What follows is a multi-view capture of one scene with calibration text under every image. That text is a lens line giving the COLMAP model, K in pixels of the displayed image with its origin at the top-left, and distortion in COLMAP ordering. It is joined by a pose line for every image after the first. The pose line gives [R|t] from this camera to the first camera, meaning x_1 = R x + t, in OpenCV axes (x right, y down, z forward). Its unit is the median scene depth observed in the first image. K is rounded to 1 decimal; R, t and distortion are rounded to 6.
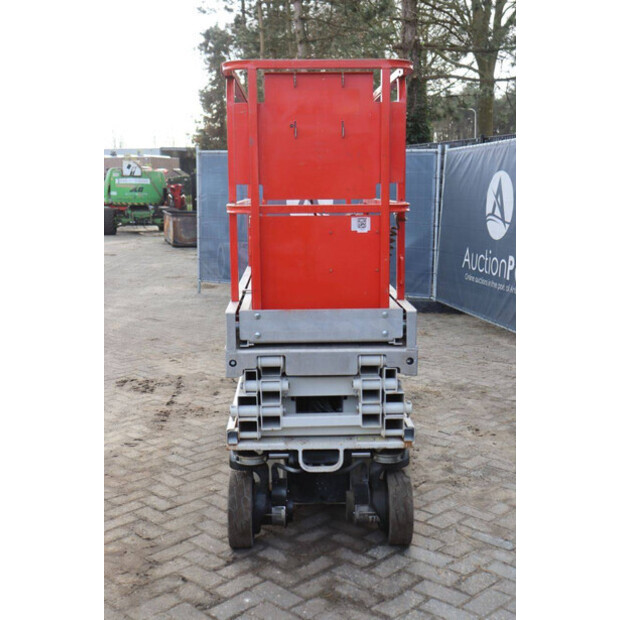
lens RADIAL K [[770.7, 0, 310.0], [0, 770.7, 310.0], [0, 0, 1]] dist [0.010889, 0.012815]
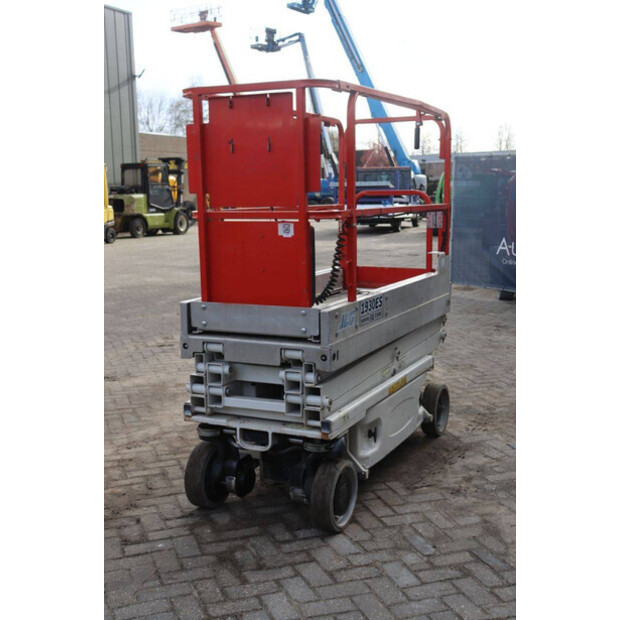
lens RADIAL K [[770.7, 0, 310.0], [0, 770.7, 310.0], [0, 0, 1]] dist [0.010889, 0.012815]
pose [[0.901993, 0.063507, -0.427054, 0.561744], [-0.064495, 0.997844, 0.012168, -0.012100], [0.426906, 0.016568, 0.904144, 0.020435]]
